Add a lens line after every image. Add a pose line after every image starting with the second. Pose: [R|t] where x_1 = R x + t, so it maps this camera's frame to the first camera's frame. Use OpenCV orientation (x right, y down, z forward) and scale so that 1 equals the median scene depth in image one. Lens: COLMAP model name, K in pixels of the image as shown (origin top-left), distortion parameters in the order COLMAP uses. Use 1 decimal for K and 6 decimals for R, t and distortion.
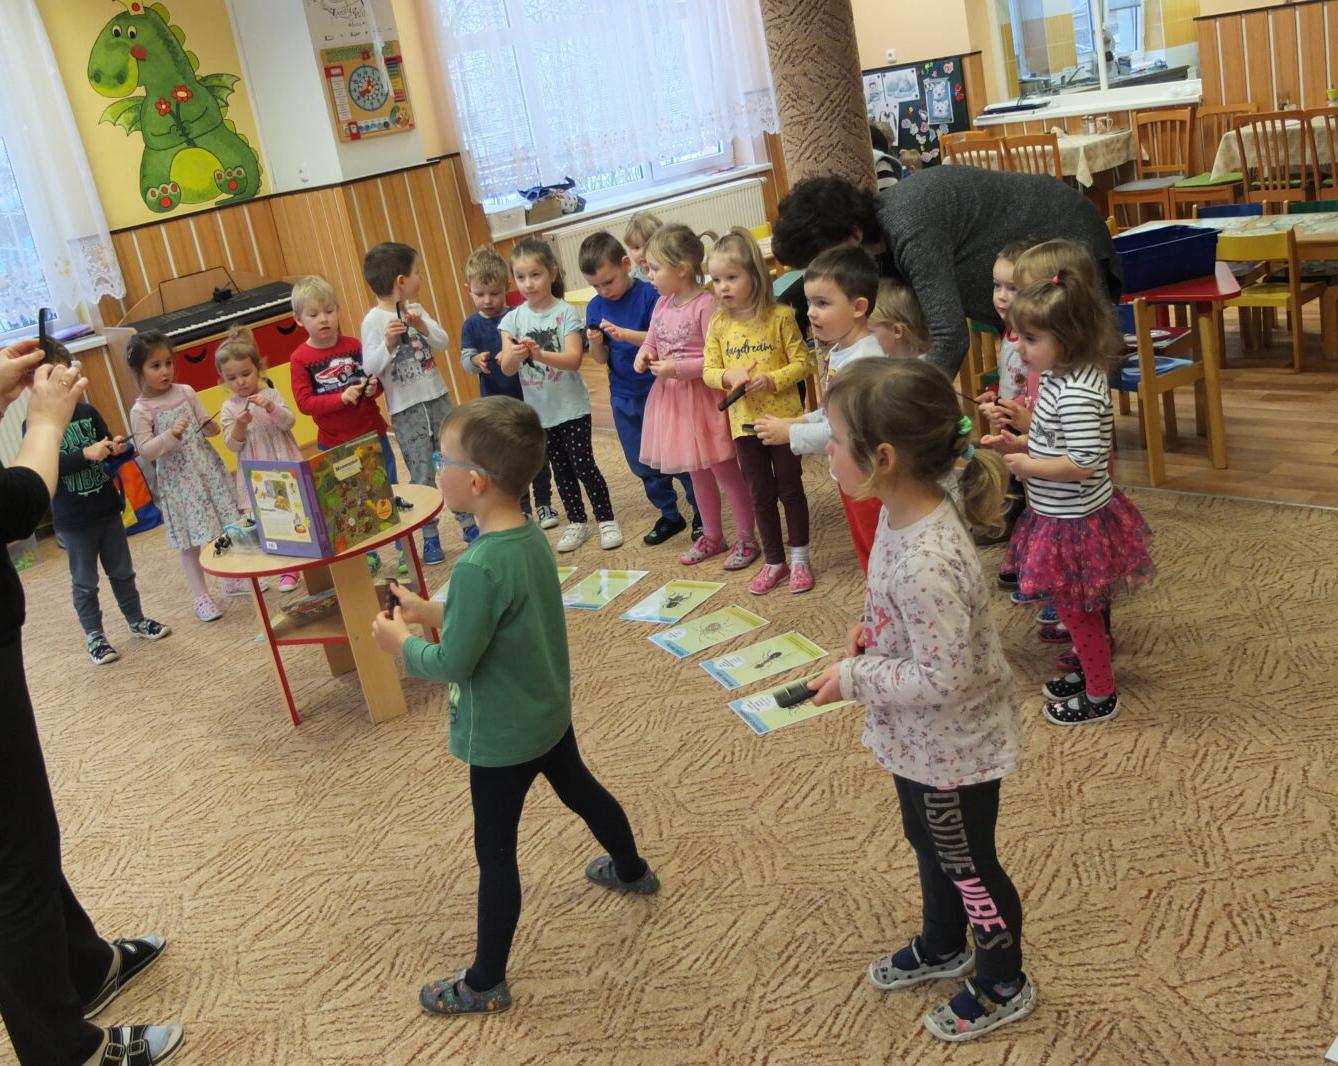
lens RADIAL K [[1260.0, 0, 640.0], [0, 1260.0, 524.9], [0, 0, 1]] dist [-0.144795, 0.094202]
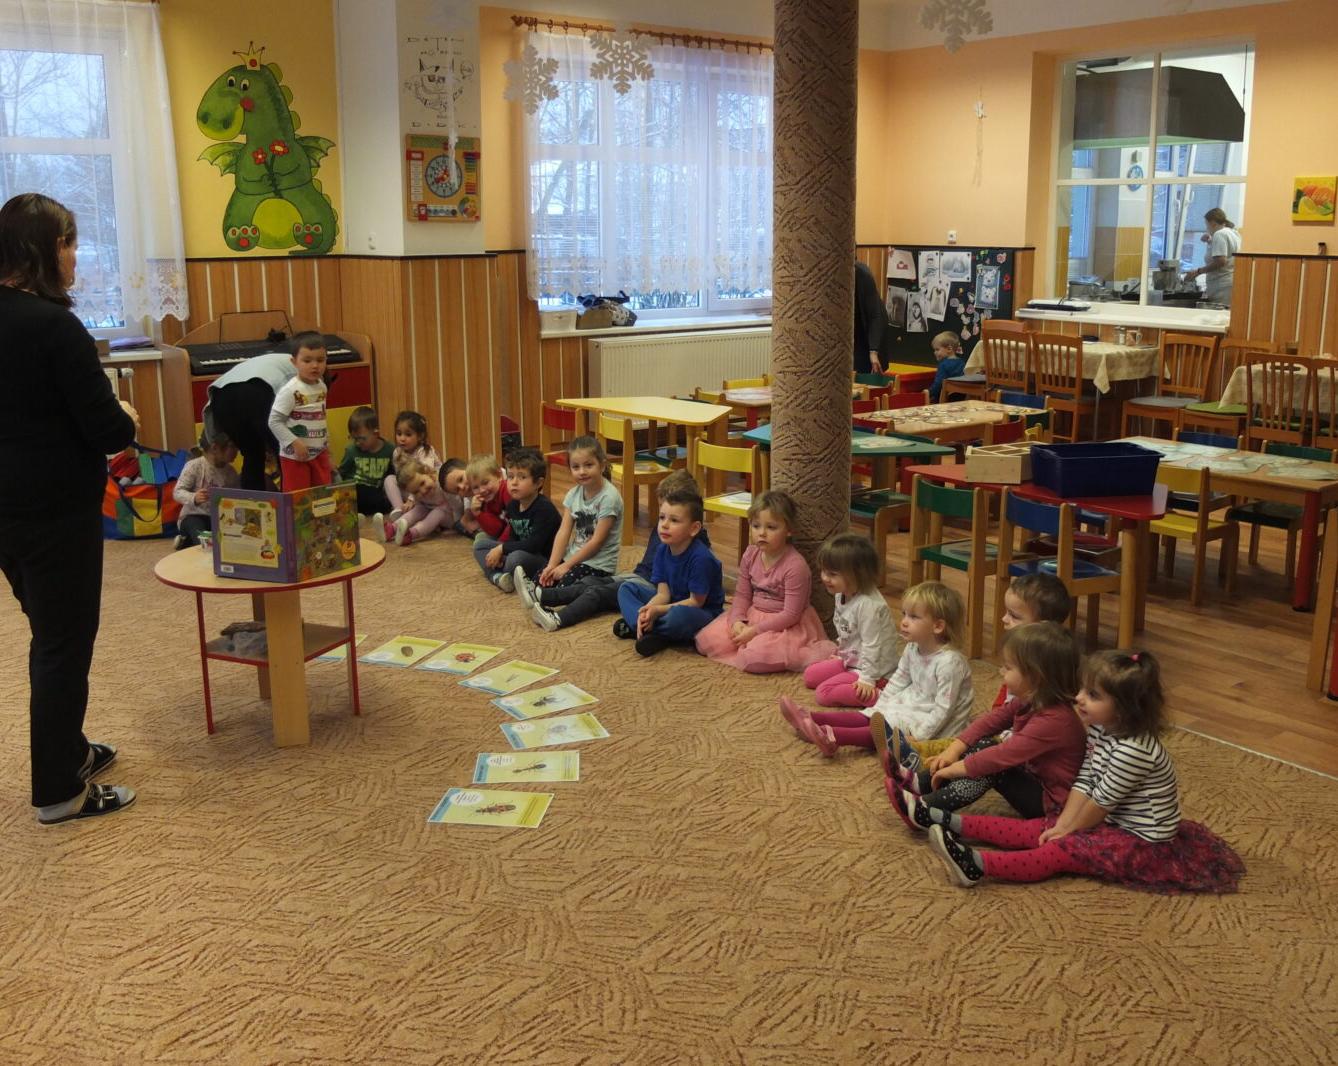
lens RADIAL K [[1221.8, 0, 625.3], [0, 1221.8, 540.3], [0, 0, 1]] dist [-0.113133, 0.070233]
pose [[0.978746, 0.198478, -0.051609, 0.050669], [-0.201692, 0.977148, -0.067098, -0.003587], [0.037112, 0.076081, 0.996411, -0.023656]]
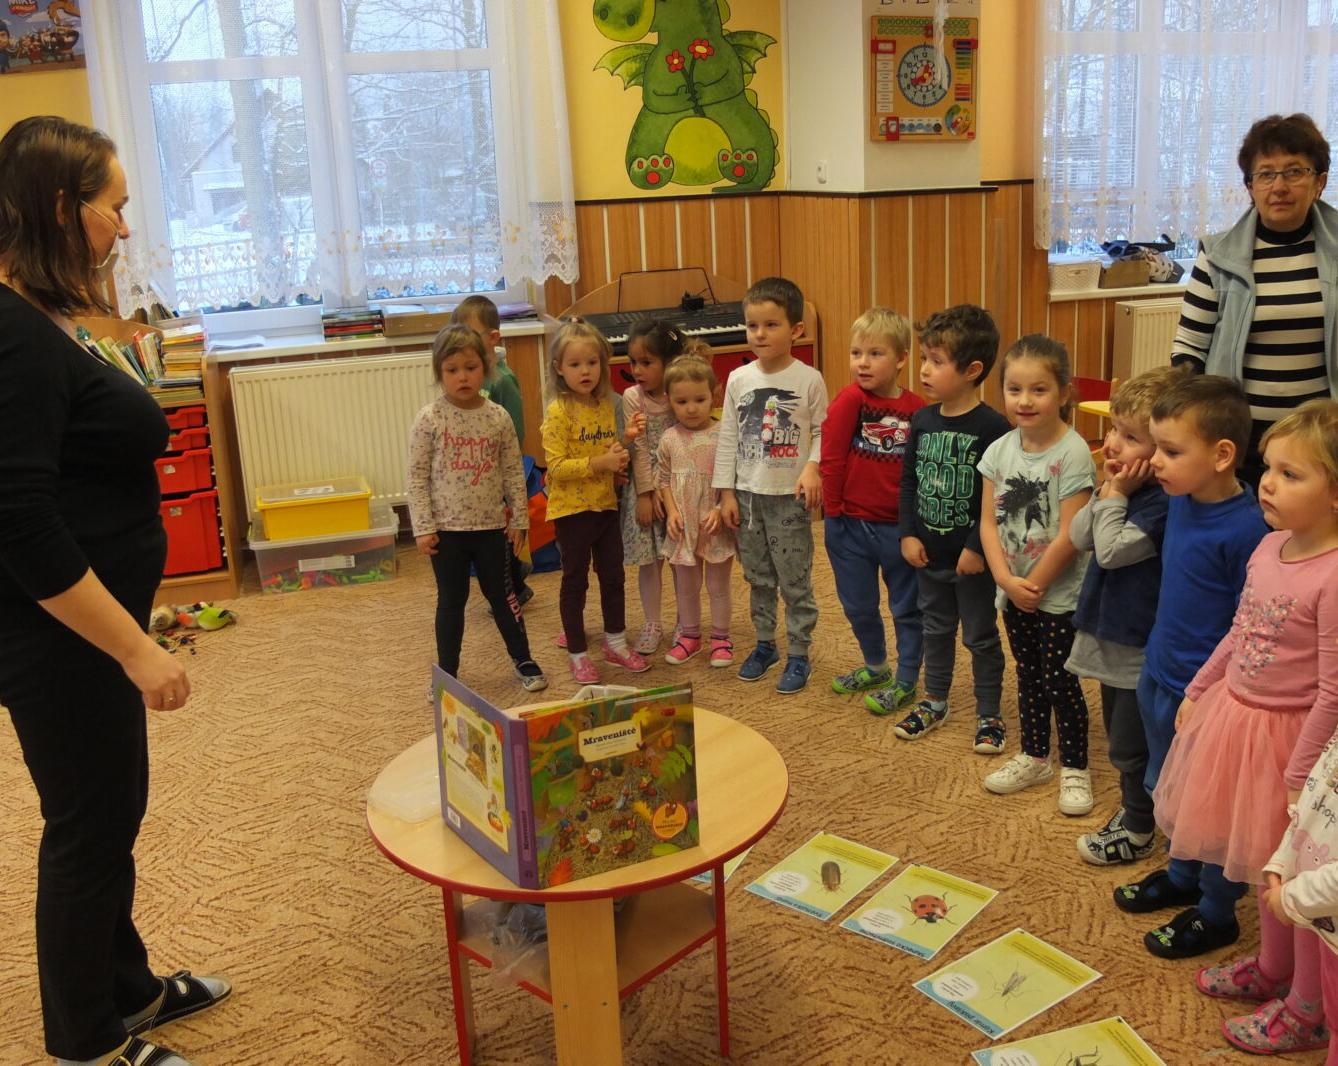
lens RADIAL K [[1298.9, 0, 679.0], [0, 1298.9, 552.7], [0, 0, 1]] dist [-0.126122, 0.084943]
pose [[0.903772, 0.252292, -0.345753, -0.013896], [-0.249685, 0.966883, 0.052868, -0.074274], [0.347641, 0.038549, 0.936835, 0.223109]]
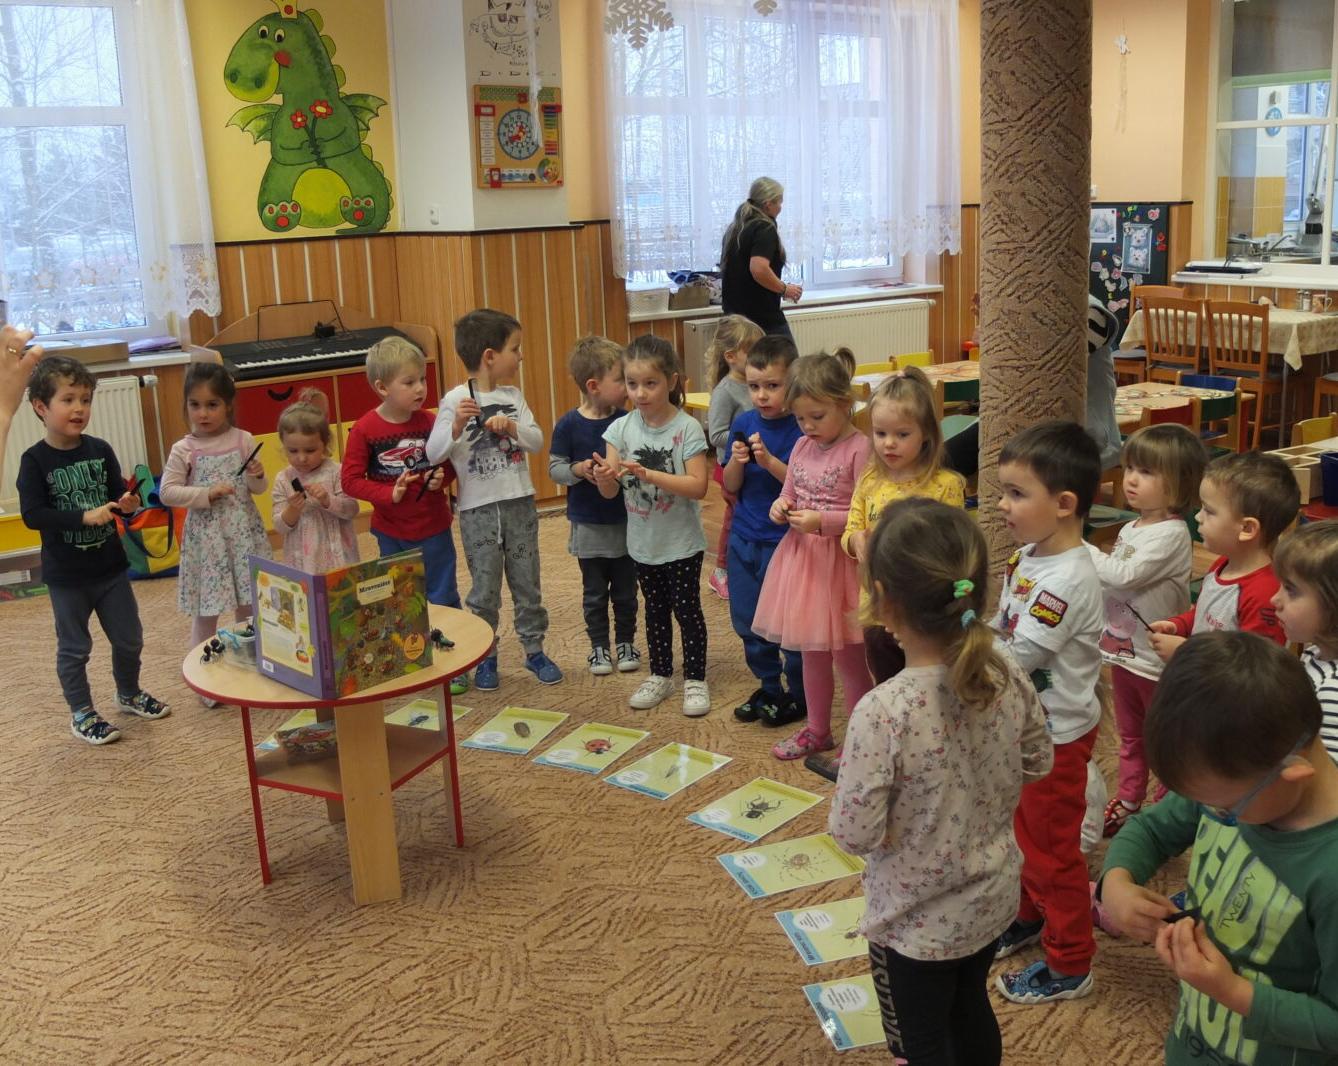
lens RADIAL K [[1291.2, 0, 669.0], [0, 1291.2, 533.0], [0, 0, 1]] dist [-0.147476, 0.104643]
pose [[0.983307, 0.170319, -0.064018, -0.003186], [-0.174119, 0.982934, -0.059356, -0.029687], [0.052816, 0.069512, 0.996182, 0.093177]]
